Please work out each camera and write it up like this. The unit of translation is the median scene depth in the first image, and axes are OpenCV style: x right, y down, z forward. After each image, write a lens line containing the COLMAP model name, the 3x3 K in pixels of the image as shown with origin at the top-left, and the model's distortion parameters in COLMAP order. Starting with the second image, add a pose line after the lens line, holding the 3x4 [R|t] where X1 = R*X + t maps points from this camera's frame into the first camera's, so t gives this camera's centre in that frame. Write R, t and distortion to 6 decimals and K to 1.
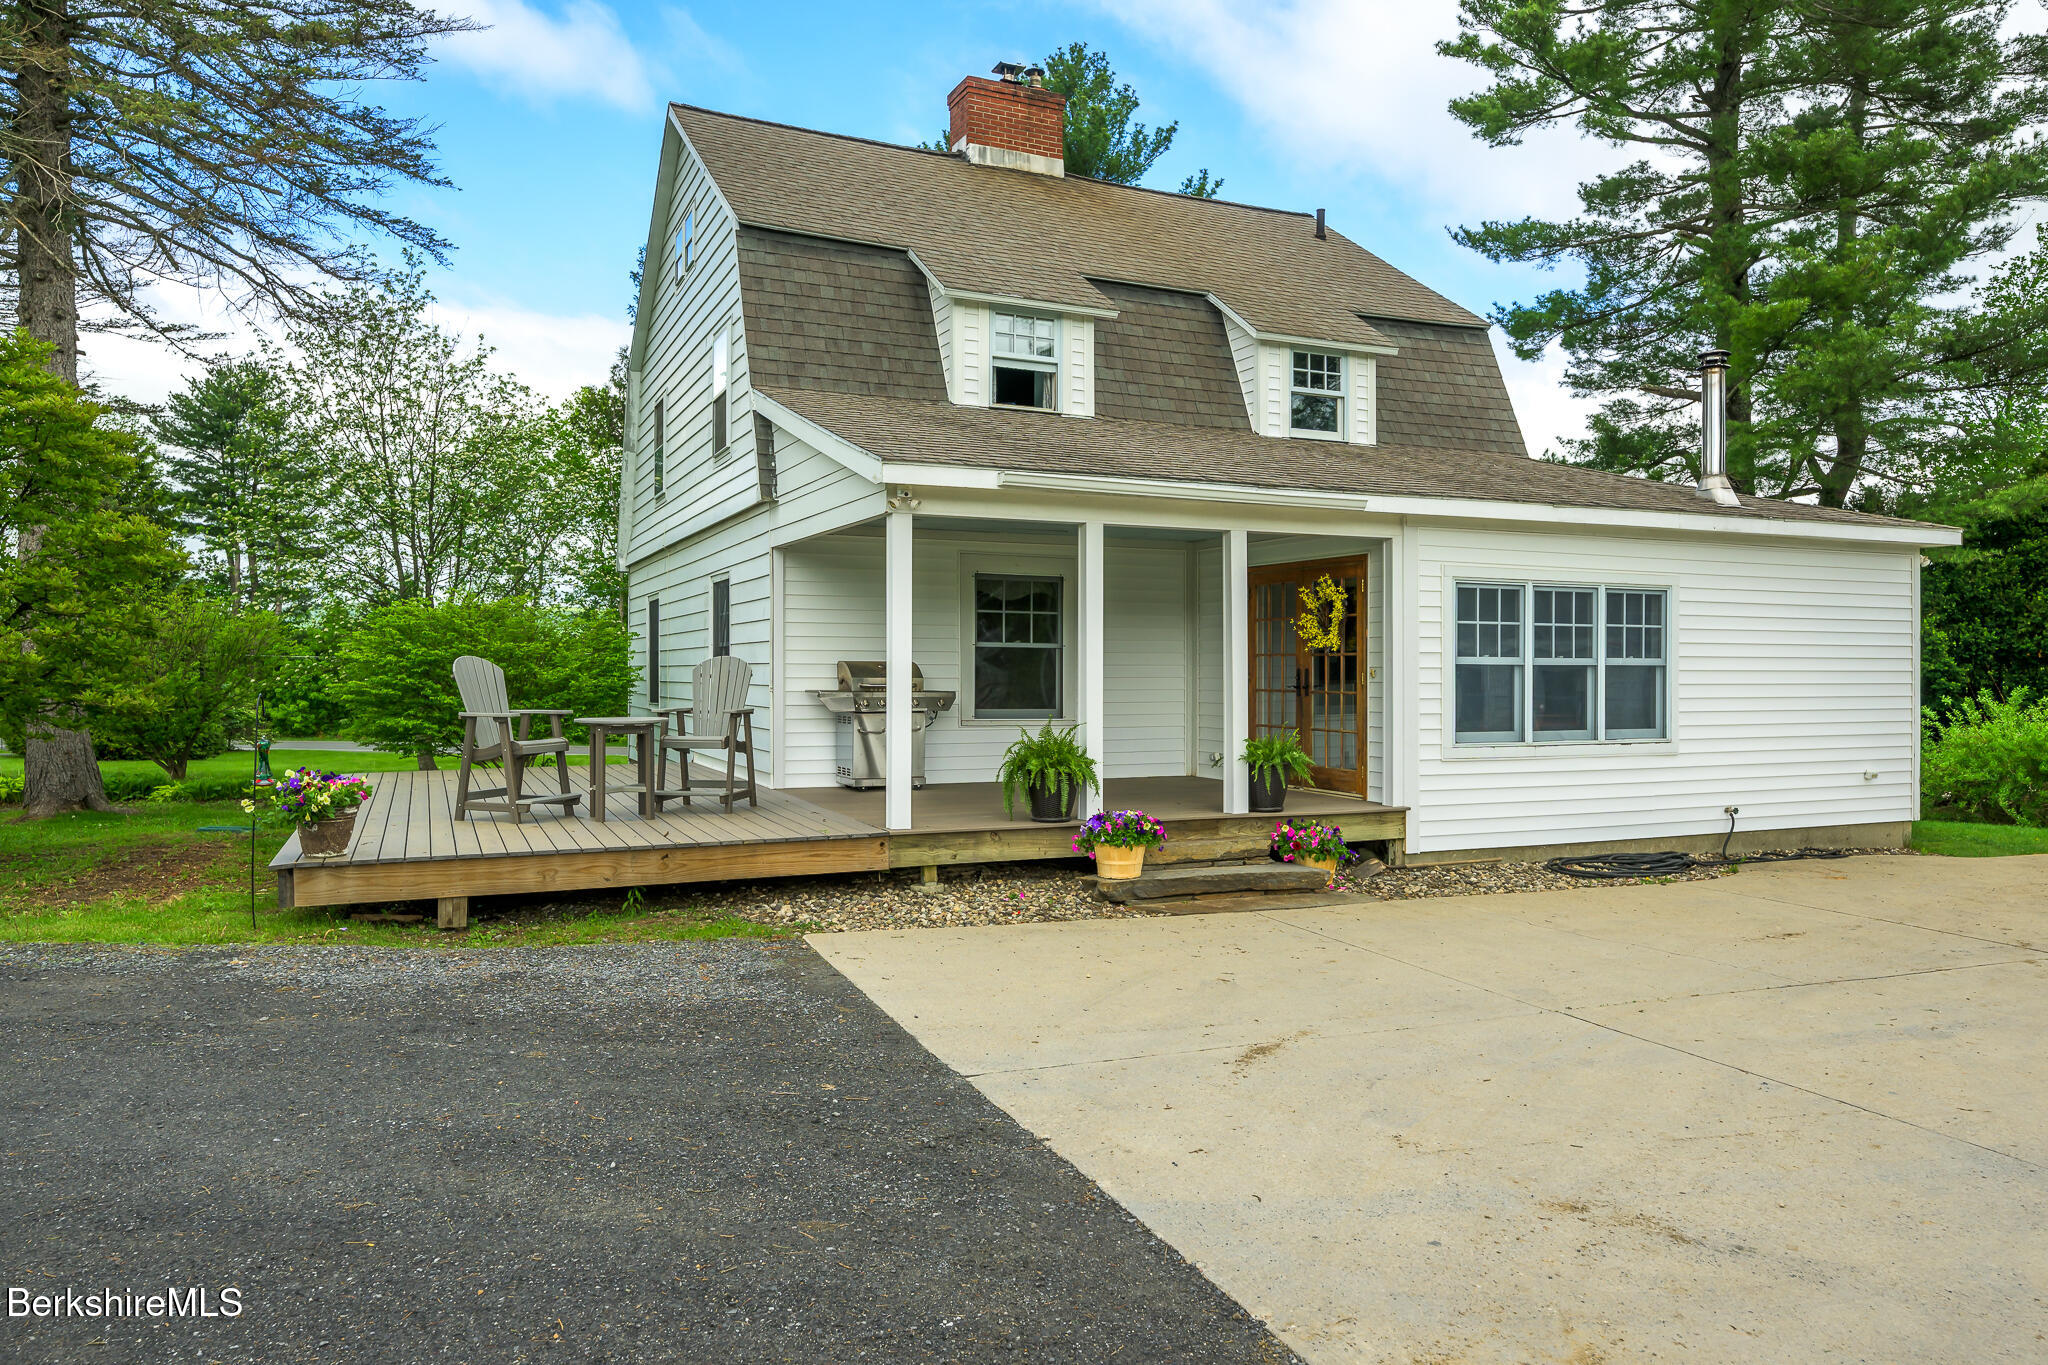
lens RADIAL K [[1395.8, 0, 973.1], [0, 1395.8, 688.0], [0, 0, 1]] dist [-0.002666, 0.001023]
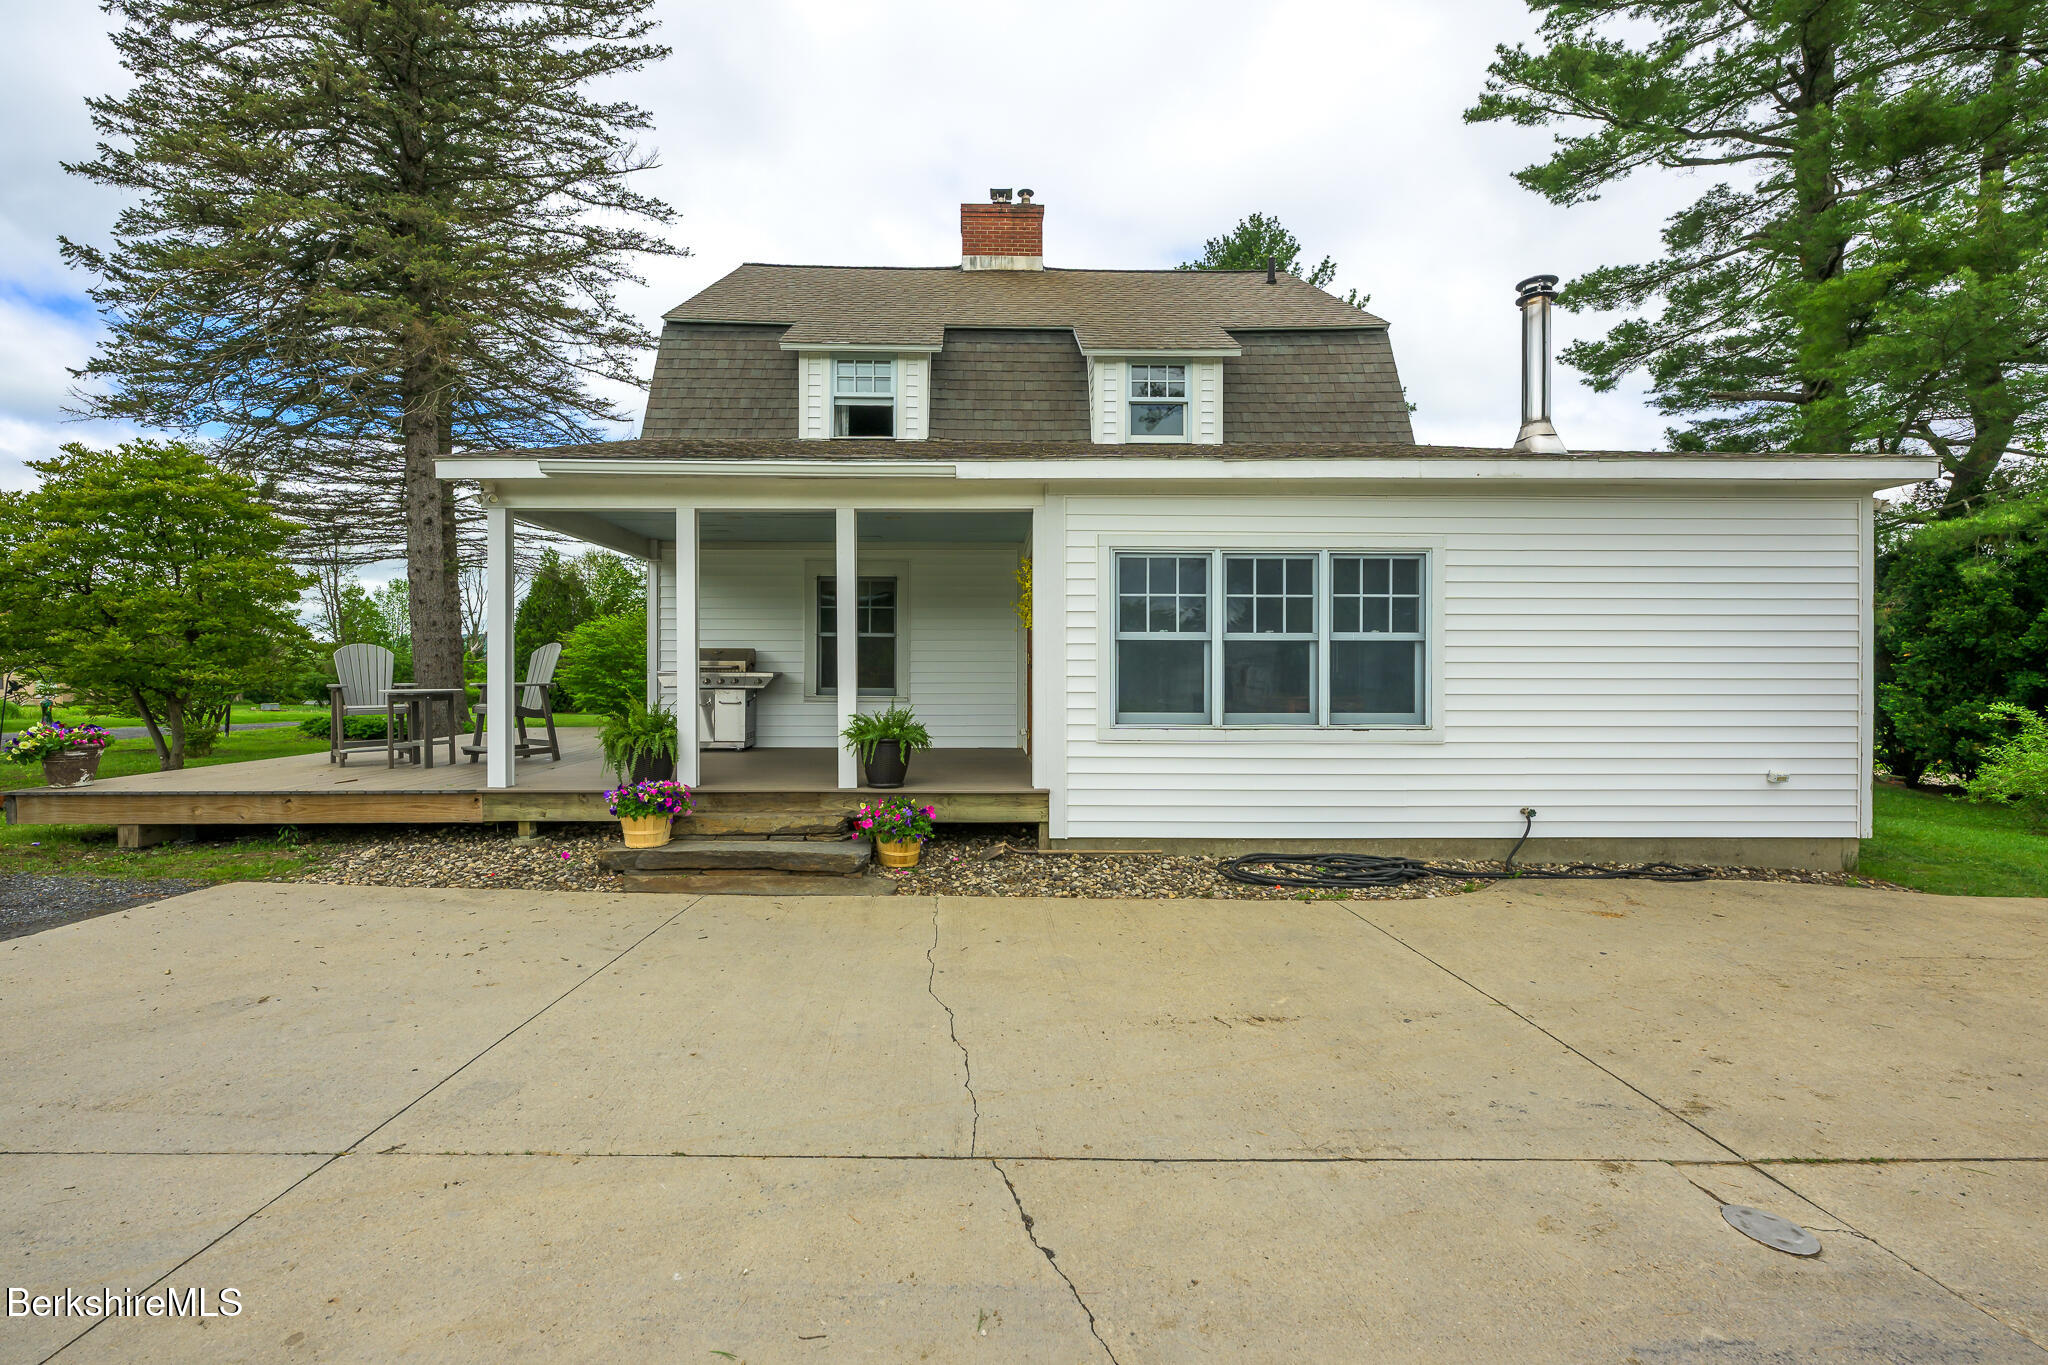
lens RADIAL K [[805.1, 0, 1017.8], [0, 805.1, 691.6], [0, 0, 1]] dist [-0.001546, -0.000130]
pose [[0.918904, 0.007314, -0.394412, 0.438826], [-0.004089, 0.999951, 0.009015, 0.011484], [0.394459, -0.006671, 0.918889, 0.419507]]
